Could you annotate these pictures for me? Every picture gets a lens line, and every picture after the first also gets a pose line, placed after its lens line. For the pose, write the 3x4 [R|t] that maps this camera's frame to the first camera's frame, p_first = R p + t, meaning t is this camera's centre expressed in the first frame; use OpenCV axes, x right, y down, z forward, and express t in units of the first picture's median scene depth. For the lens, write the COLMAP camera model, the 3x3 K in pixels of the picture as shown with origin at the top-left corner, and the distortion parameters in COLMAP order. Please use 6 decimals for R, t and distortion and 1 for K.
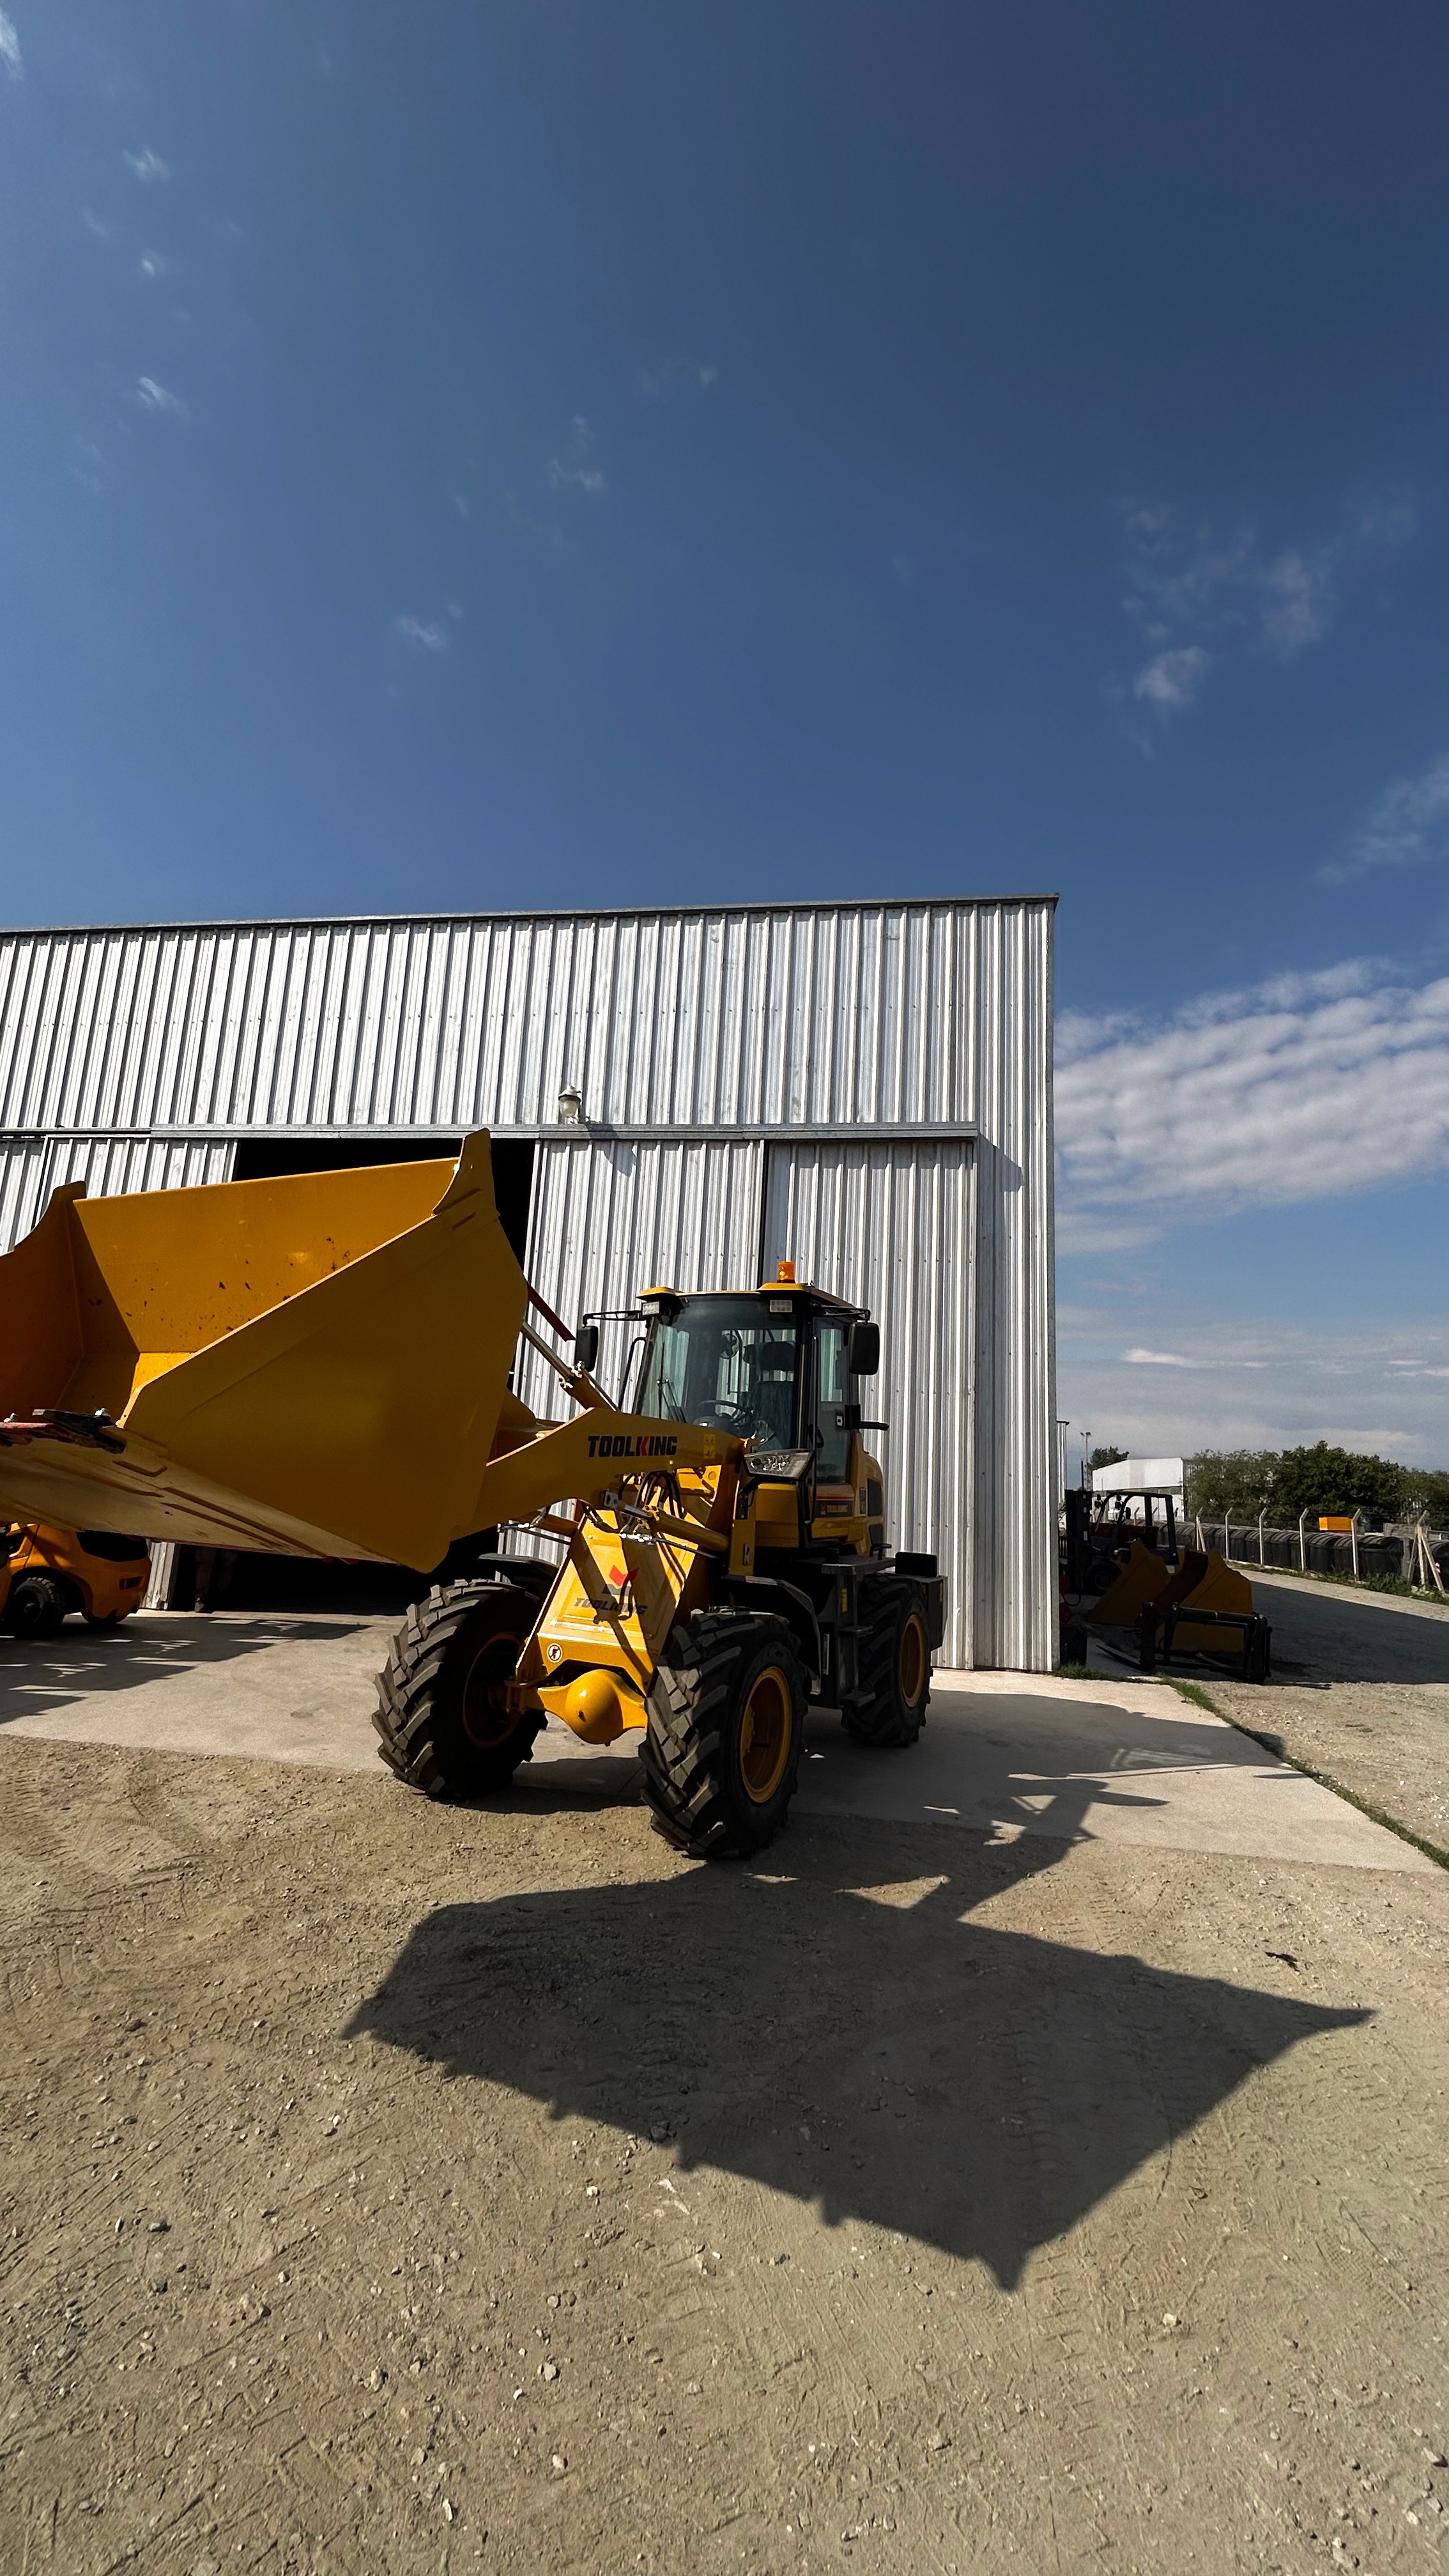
lens RADIAL K [[1079.0, 0, 724.5], [0, 1079.0, 1288.0], [0, 0, 1]] dist [-0.001383, 0.000001]
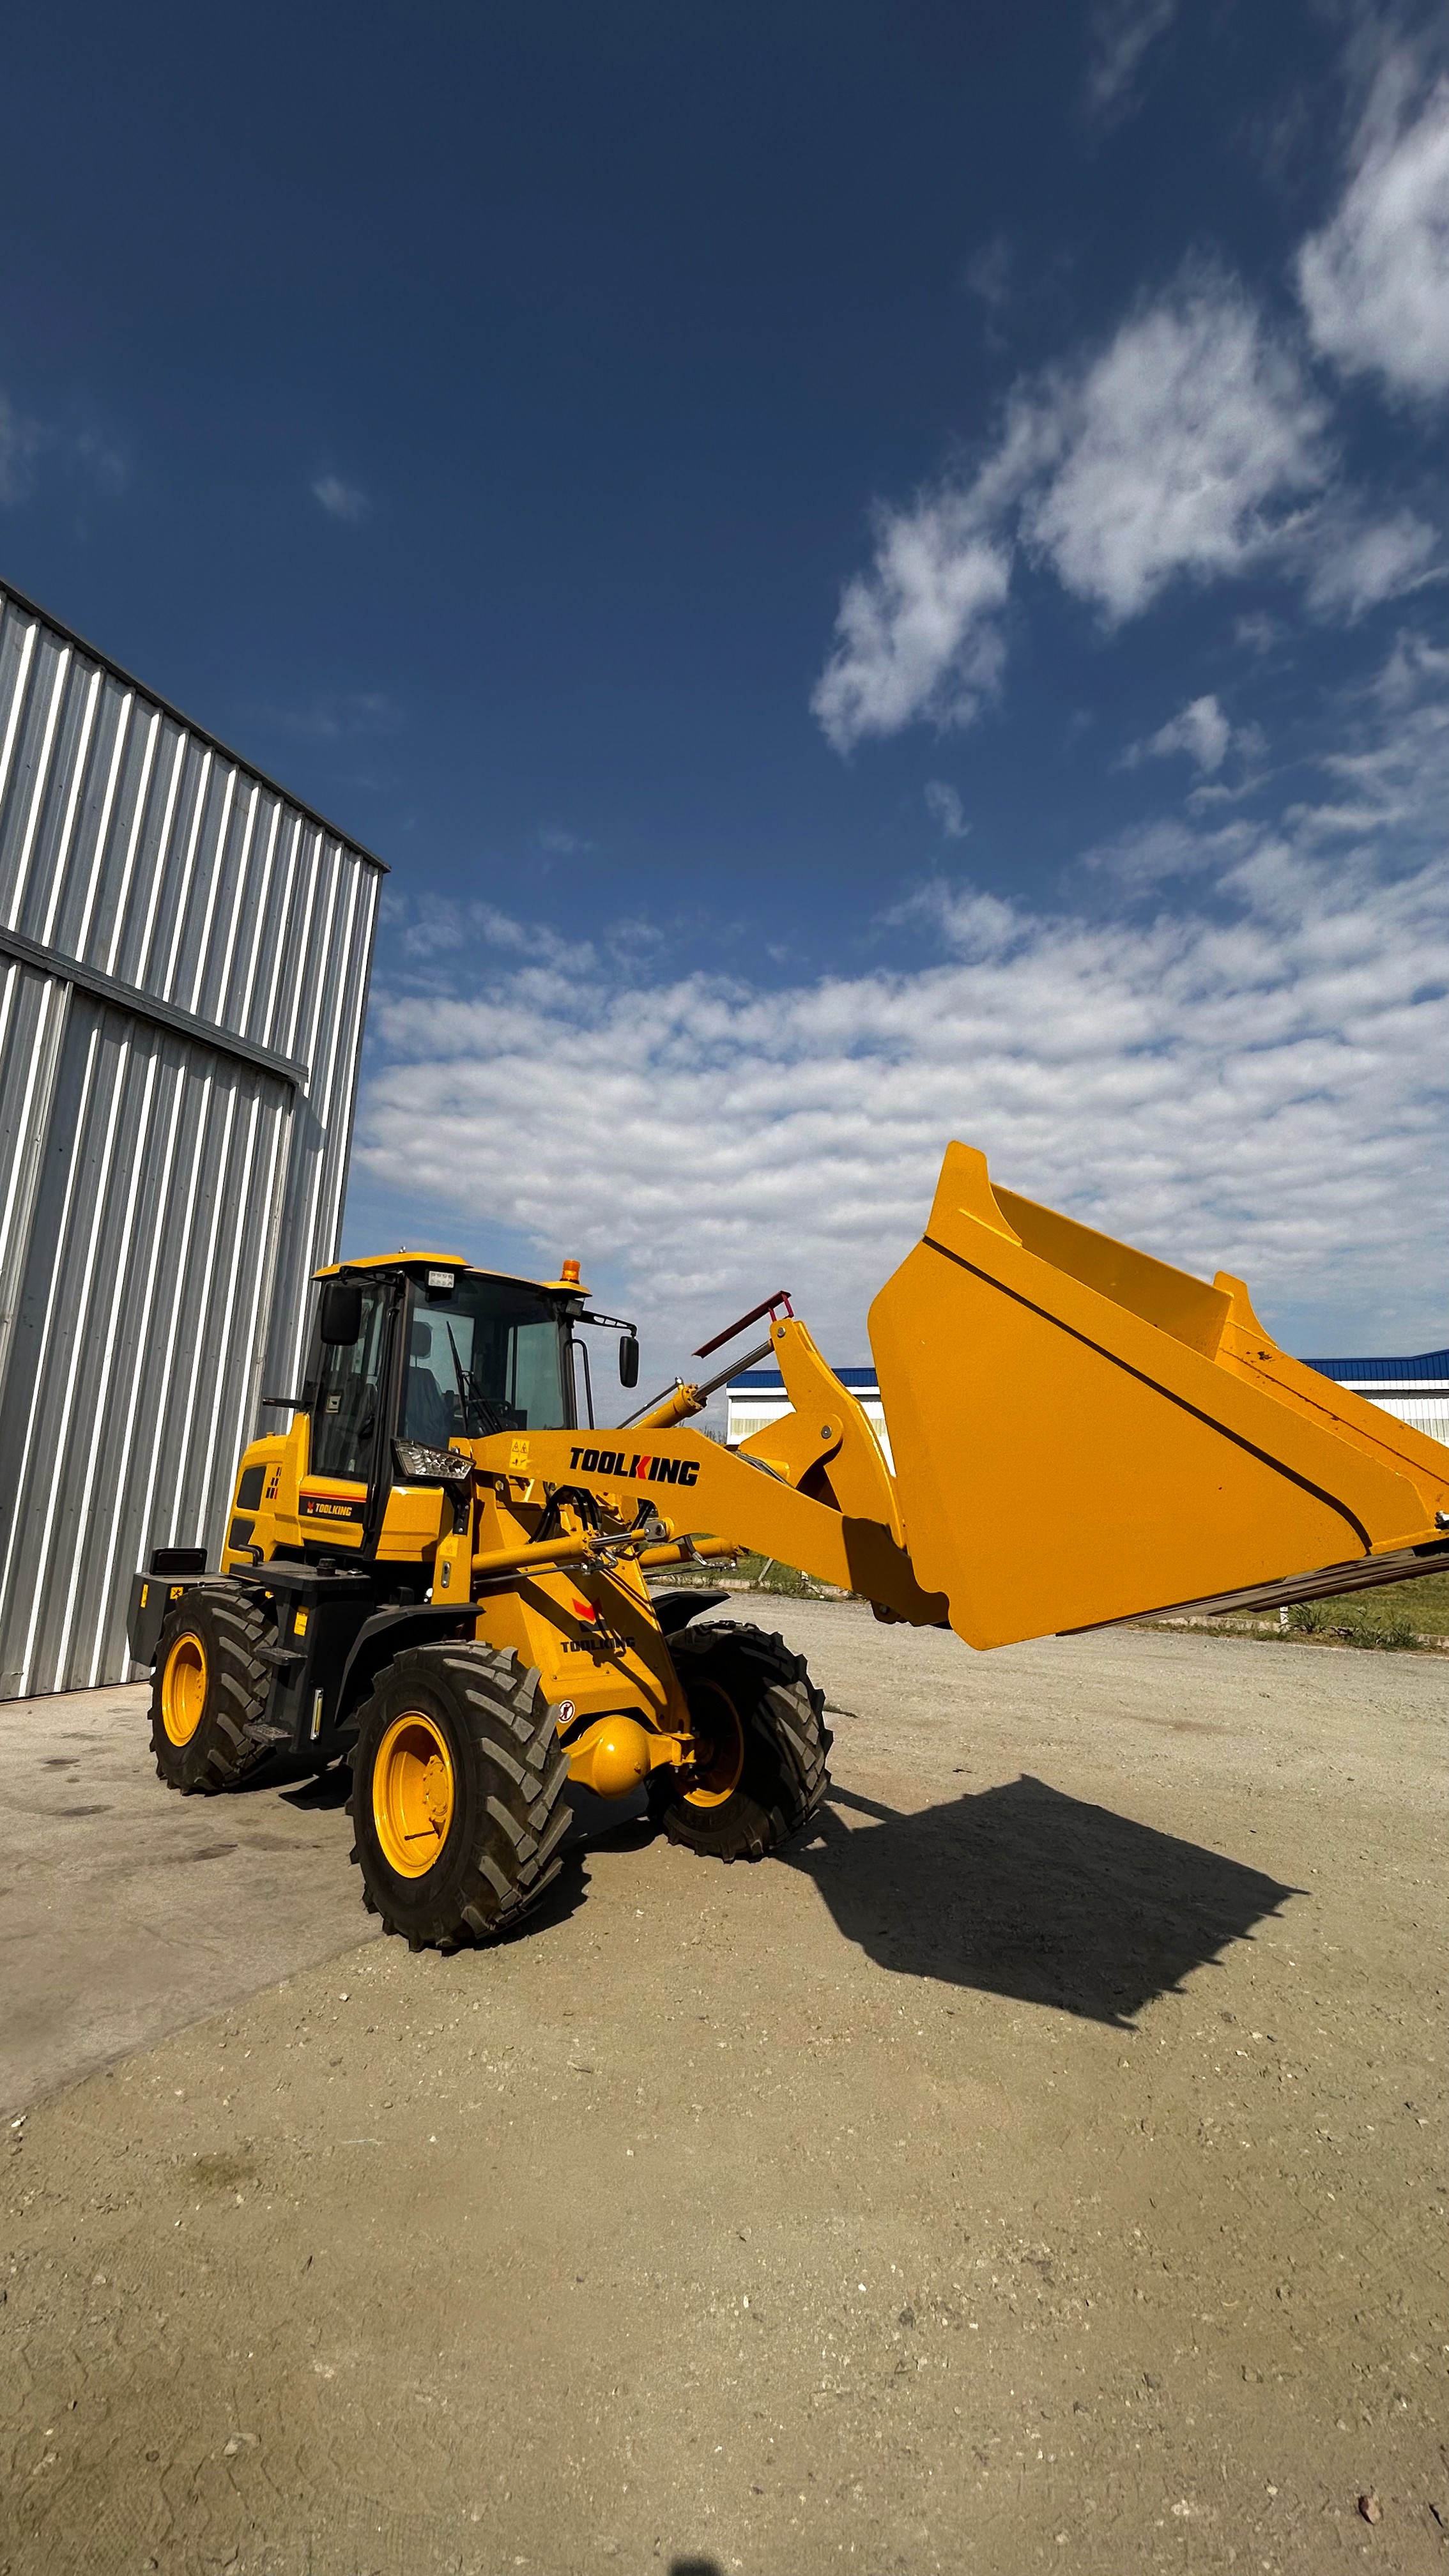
lens RADIAL K [[1082.5, 0, 724.5], [0, 1082.5, 1288.0], [0, 0, 1]] dist [-0.073171, 0.050724]
pose [[0.295260, 0.141889, 0.944822, -0.994597], [-0.204135, 0.975444, -0.082695, 0.065700], [-0.933354, -0.168455, 0.316974, 0.712483]]
